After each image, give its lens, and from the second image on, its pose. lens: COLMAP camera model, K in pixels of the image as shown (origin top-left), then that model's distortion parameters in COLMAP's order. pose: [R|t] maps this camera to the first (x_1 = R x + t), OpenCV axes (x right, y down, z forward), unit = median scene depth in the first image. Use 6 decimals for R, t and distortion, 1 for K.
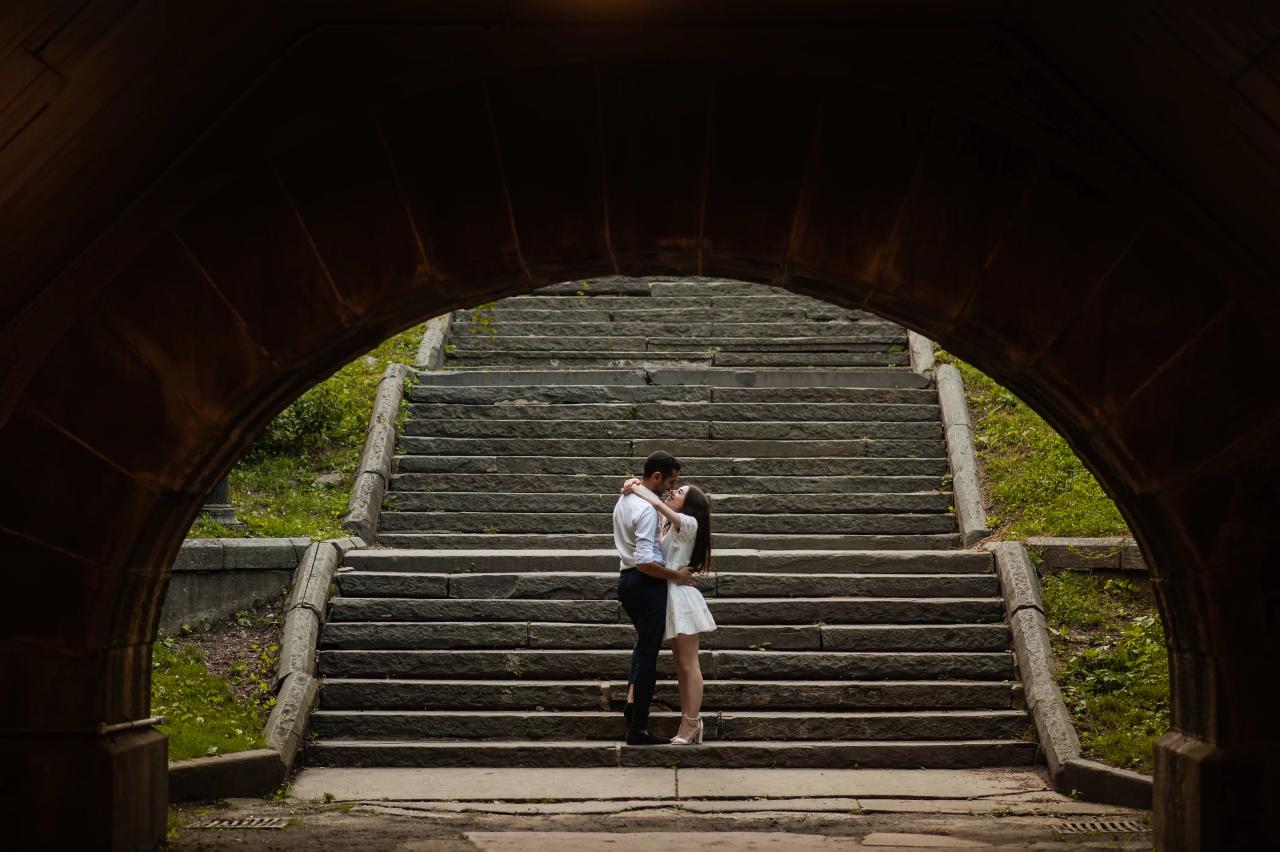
lens RADIAL K [[3114.5, 0, 640.0], [0, 3114.5, 426.0], [0, 0, 1]] dist [0.041376, 0.133679]
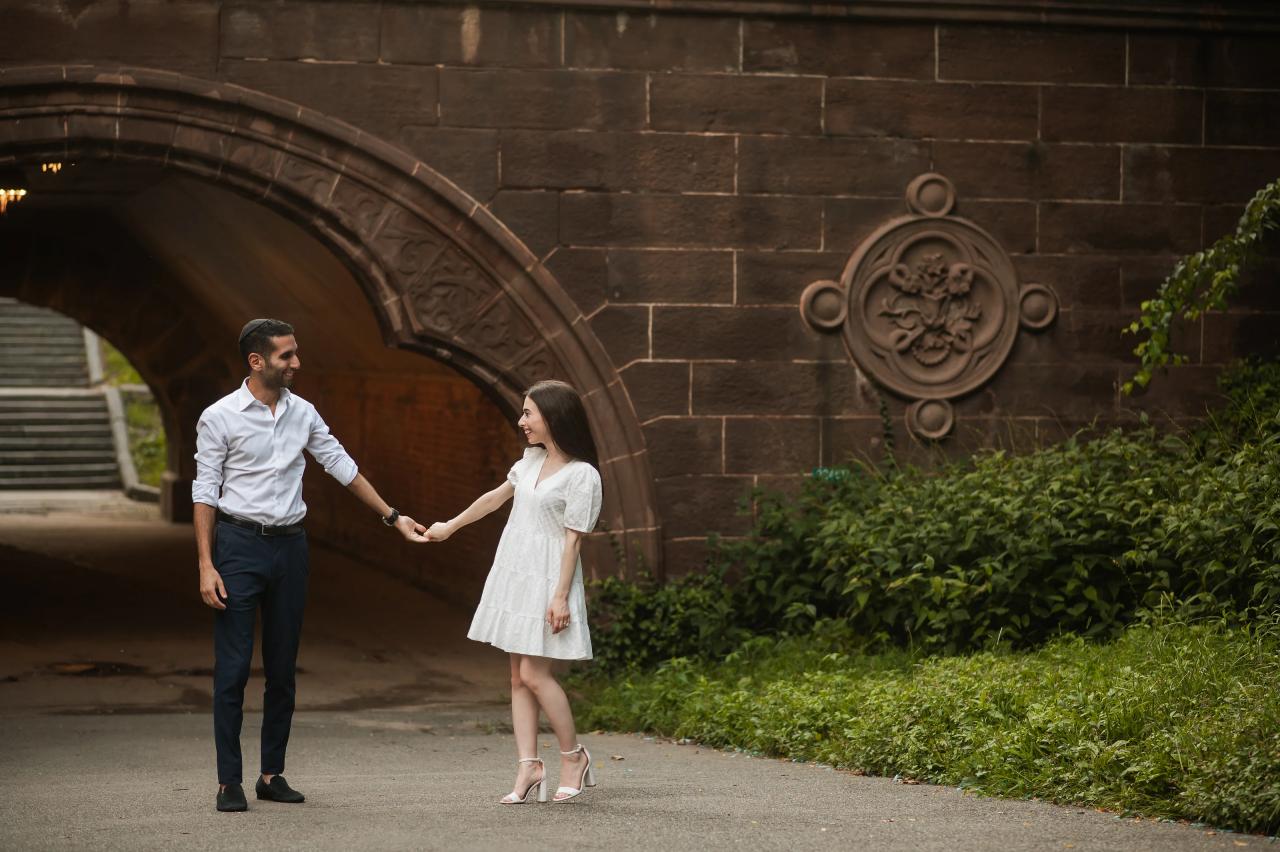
lens RADIAL K [[3150.6, 0, 640.0], [0, 3150.6, 426.0], [0, 0, 1]] dist [-0.012662, 0.838185]
pose [[0.963159, -0.004436, 0.268897, -0.129377], [-0.015861, 0.997187, 0.073260, -0.114102], [-0.268465, -0.074826, 0.960379, -1.334952]]
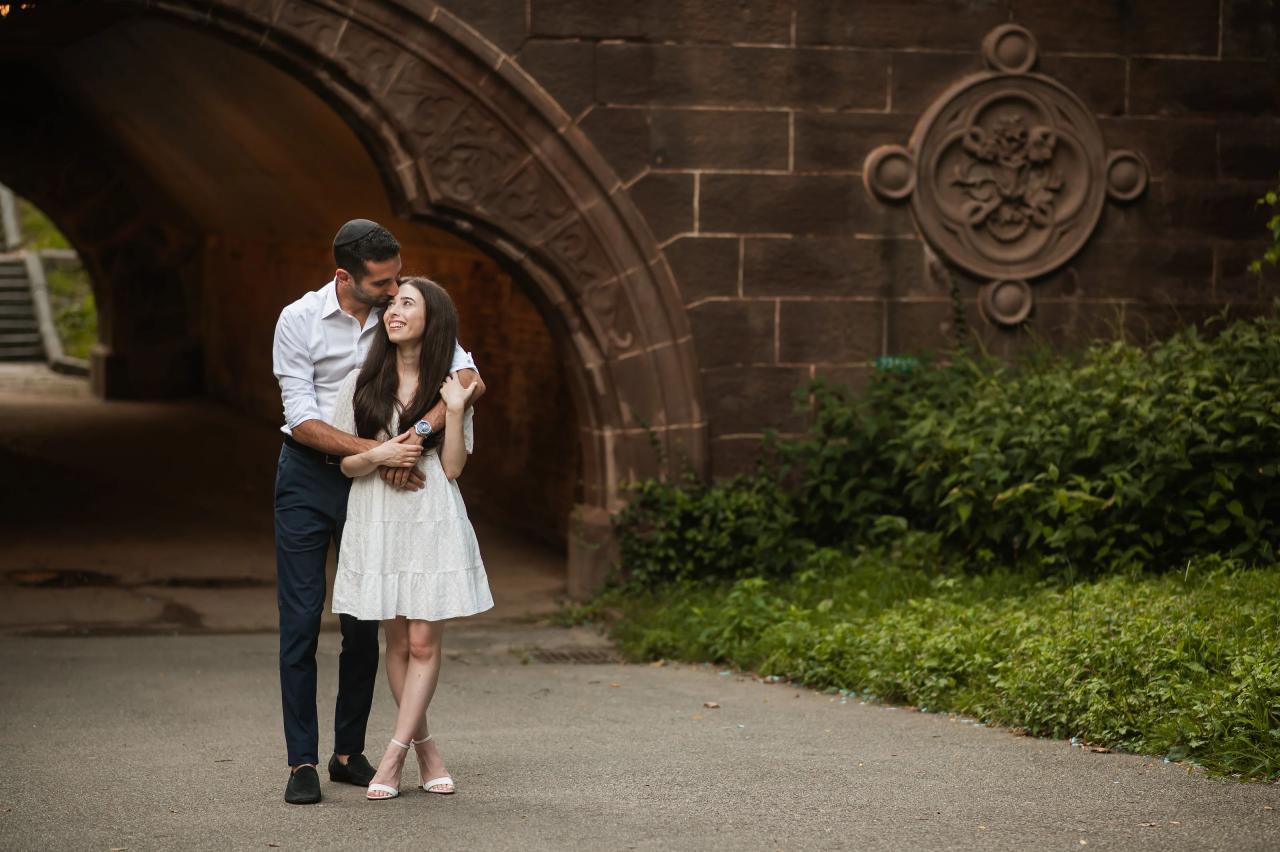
lens RADIAL K [[3114.5, 0, 640.0], [0, 3114.5, 426.0], [0, 0, 1]] dist [0.041376, 0.133679]
pose [[0.951680, -0.014084, 0.306768, -0.143469], [-0.023075, 0.992844, 0.117168, -0.109685], [-0.306223, -0.118585, 0.944545, -1.174228]]
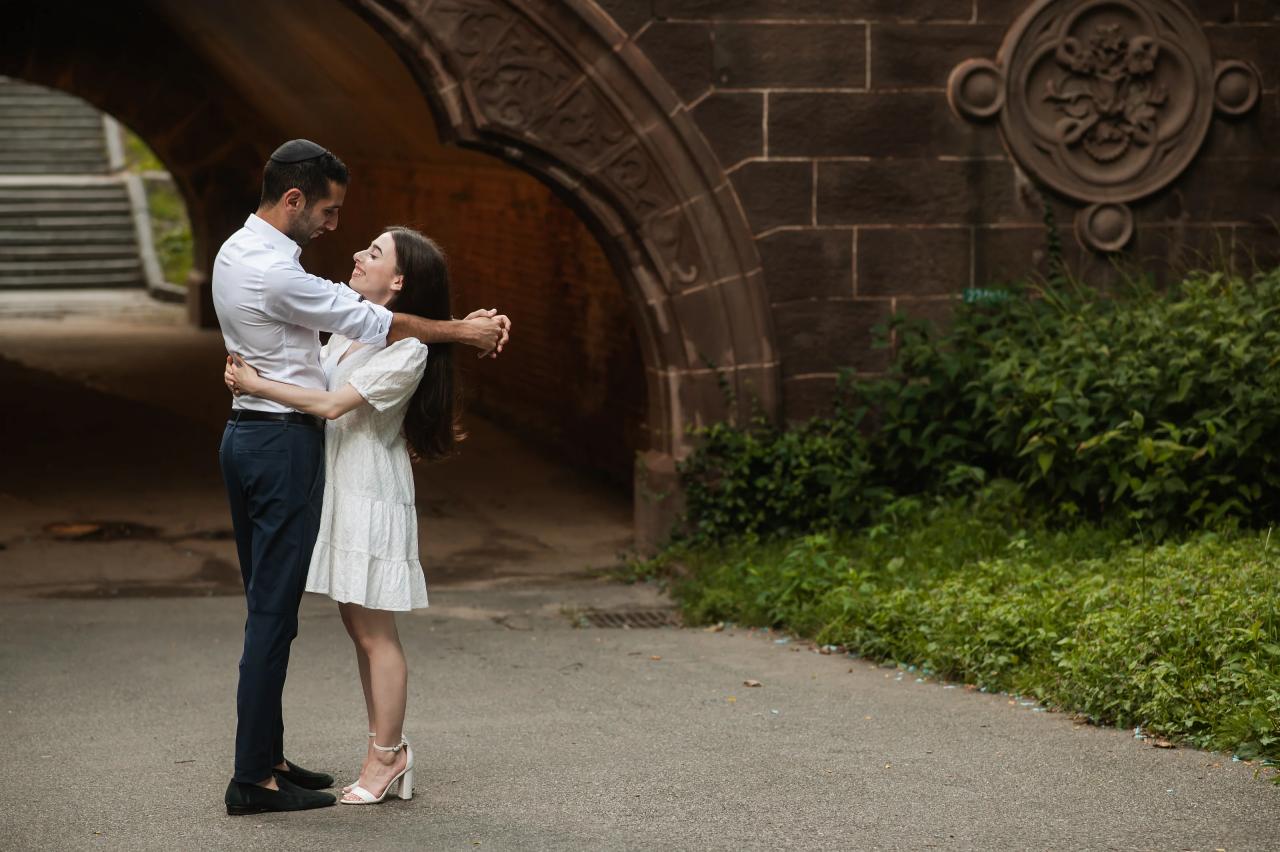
lens RADIAL K [[3150.6, 0, 640.0], [0, 3150.6, 426.0], [0, 0, 1]] dist [-0.012662, 0.838185]
pose [[0.966551, -0.030804, 0.254616, -0.093312], [-0.007184, 0.989120, 0.146938, -0.112879], [-0.256372, -0.143852, 0.955814, -1.122578]]
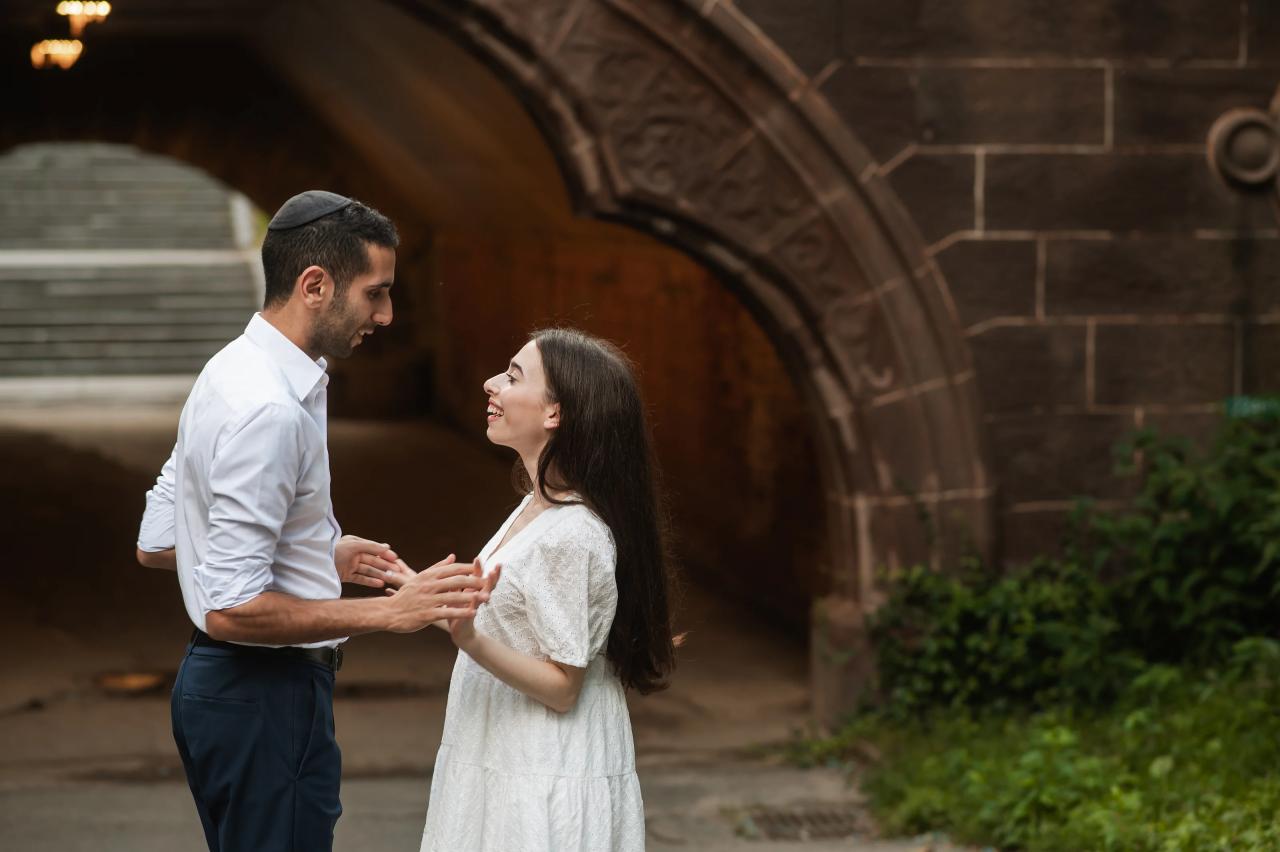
lens RADIAL K [[3072.7, 0, 640.0], [0, 3072.7, 426.0], [0, 0, 1]] dist [0.051589, -0.119607]
pose [[0.977992, -0.020170, 0.207664, -0.045301], [-0.005953, 0.992213, 0.124408, -0.098744], [-0.208556, -0.122906, 0.970257, -0.912718]]
